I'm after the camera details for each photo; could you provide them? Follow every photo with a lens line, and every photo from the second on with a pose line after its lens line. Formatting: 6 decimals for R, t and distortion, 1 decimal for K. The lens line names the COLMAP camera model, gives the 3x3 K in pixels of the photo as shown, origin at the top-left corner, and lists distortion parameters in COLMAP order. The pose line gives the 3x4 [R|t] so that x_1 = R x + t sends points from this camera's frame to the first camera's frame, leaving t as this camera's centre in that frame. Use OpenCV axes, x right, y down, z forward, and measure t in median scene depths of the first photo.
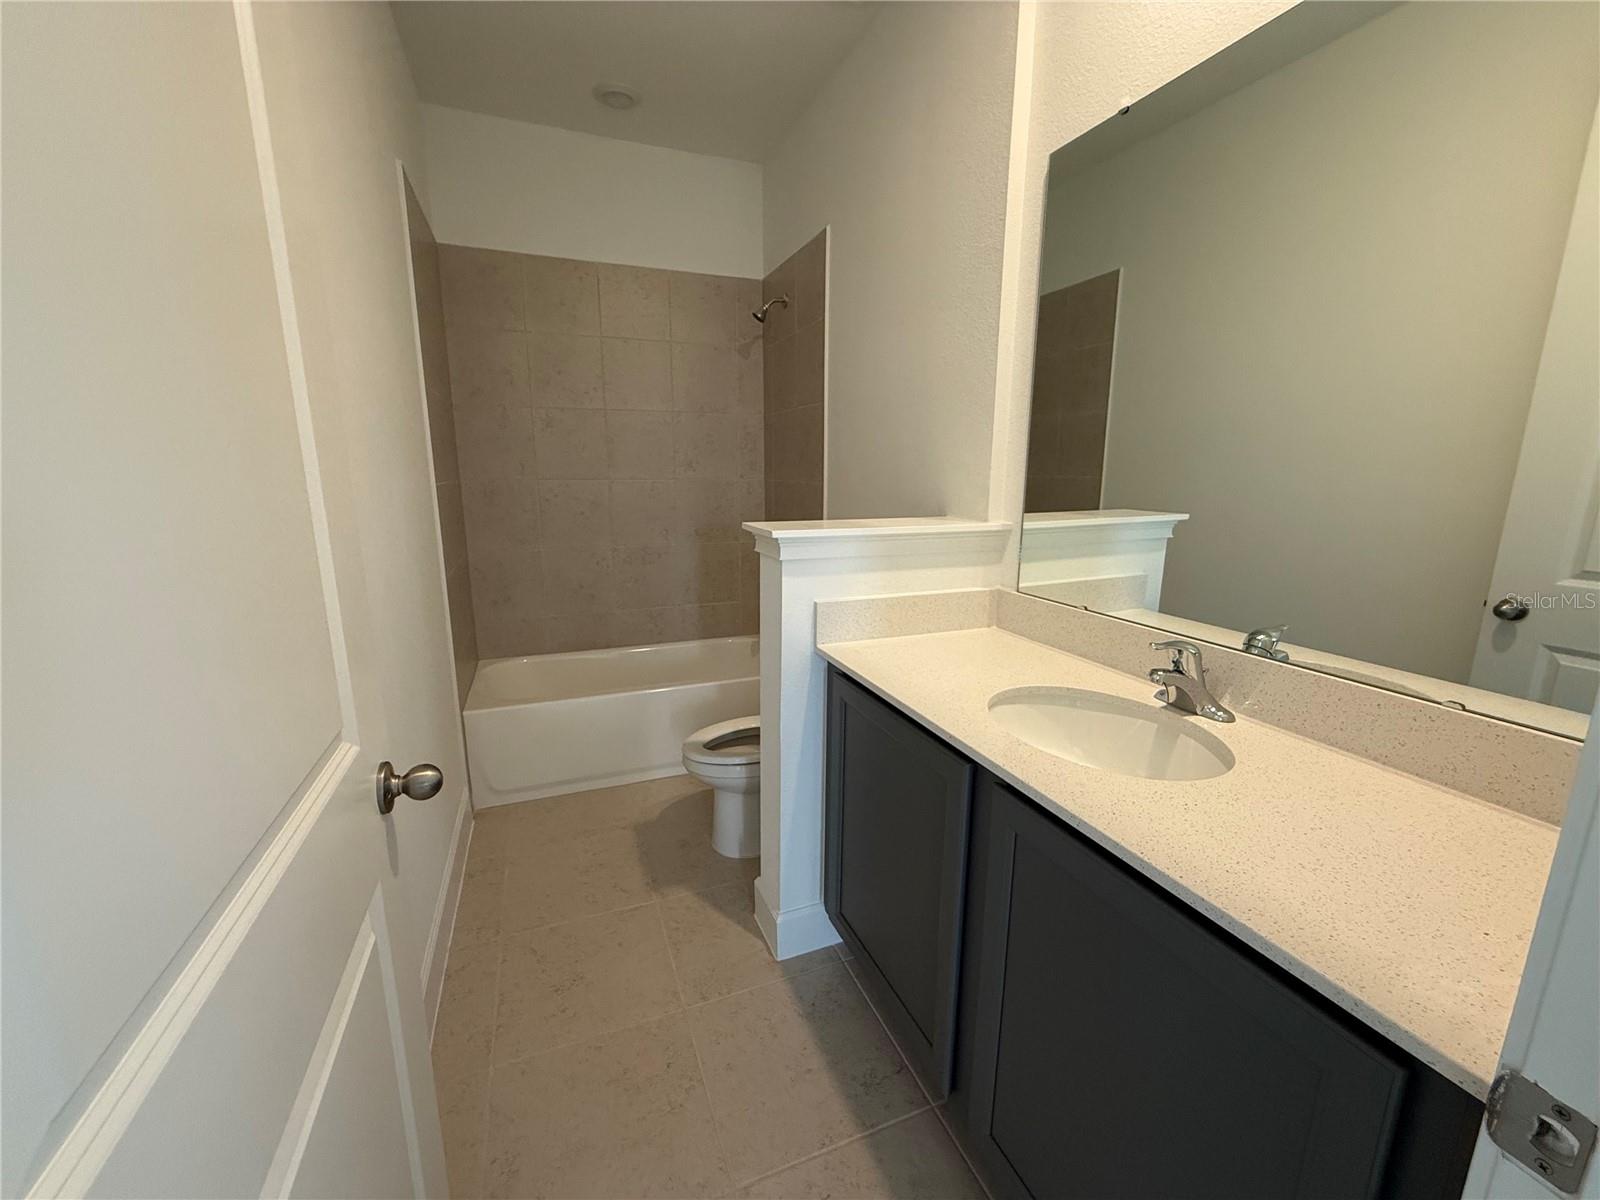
lens RADIAL K [[638.5, 0, 797.5], [0, 638.5, 598.7], [0, 0, 1]] dist [-0.000789, -0.000343]
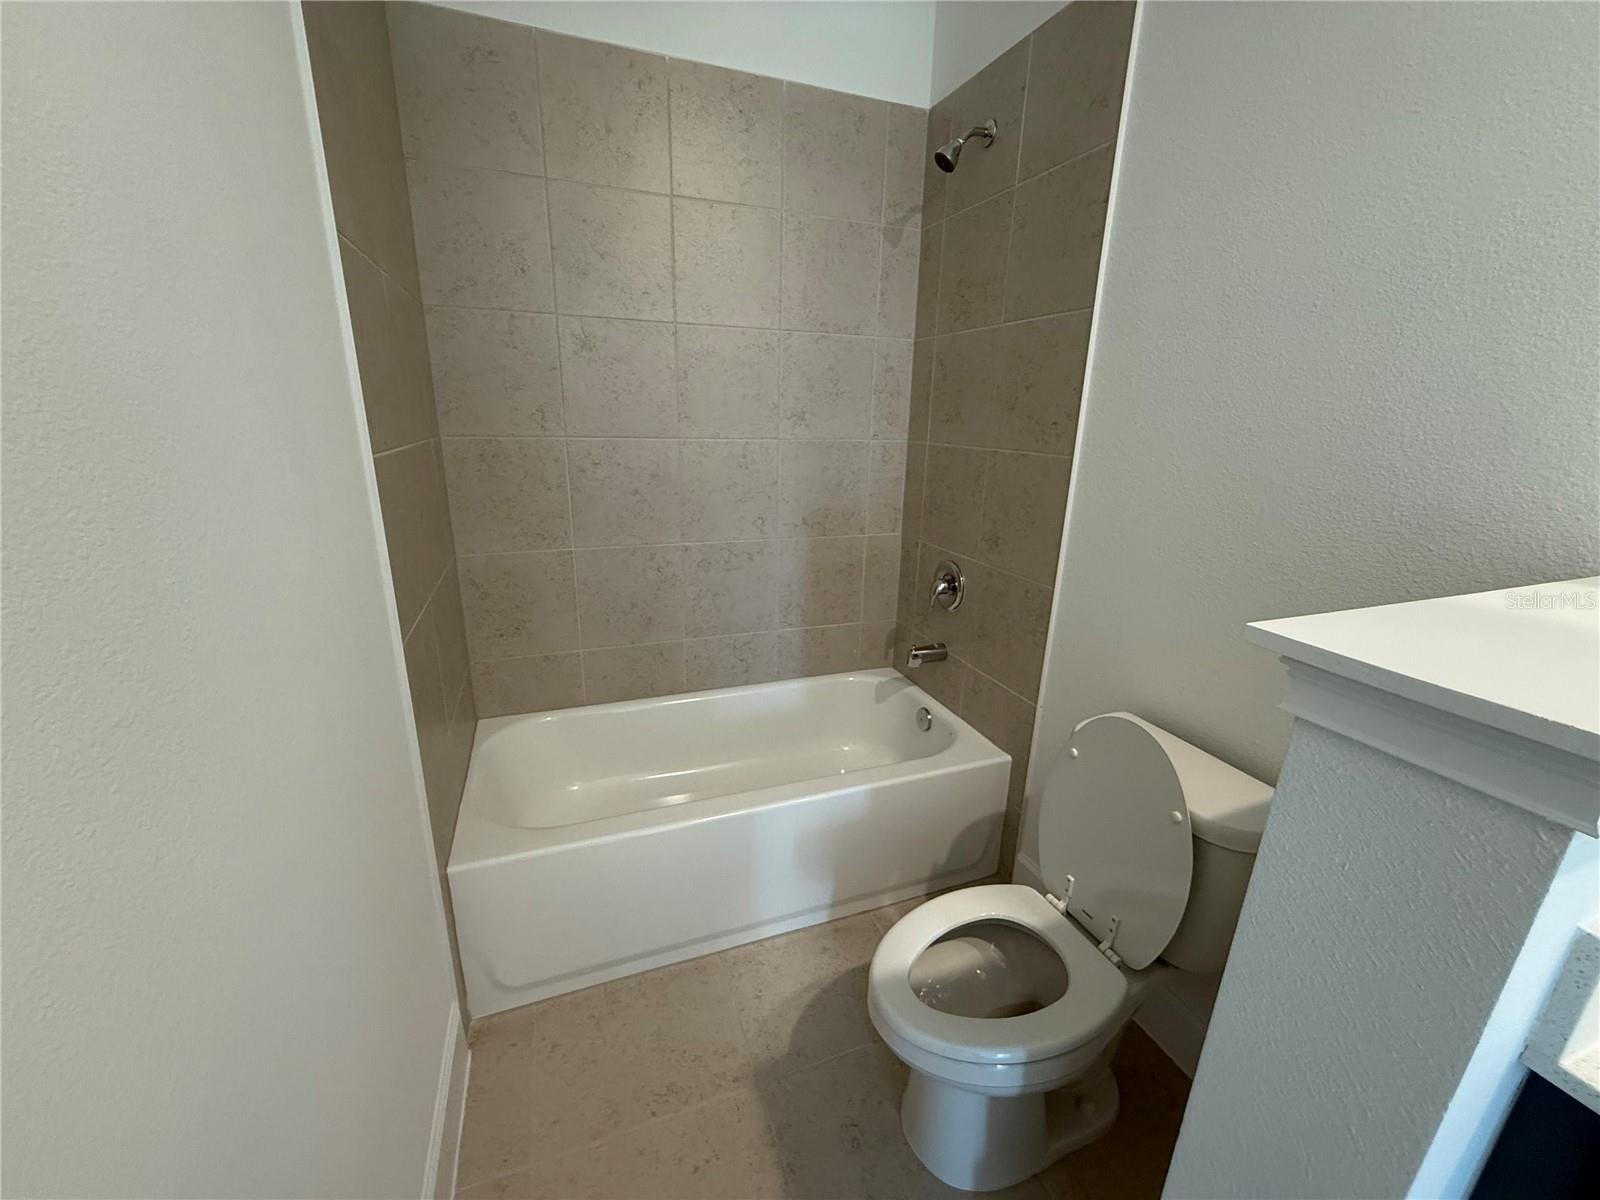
lens RADIAL K [[638.5, 0, 799.1], [0, 638.5, 601.3], [0, 0, 1]] dist [-0.000789, -0.000343]
pose [[0.999736, 0.020841, -0.009674, -0.170551], [-0.019983, 0.996459, 0.081673, -0.082497], [0.011341, -0.081458, 0.996612, 0.368871]]
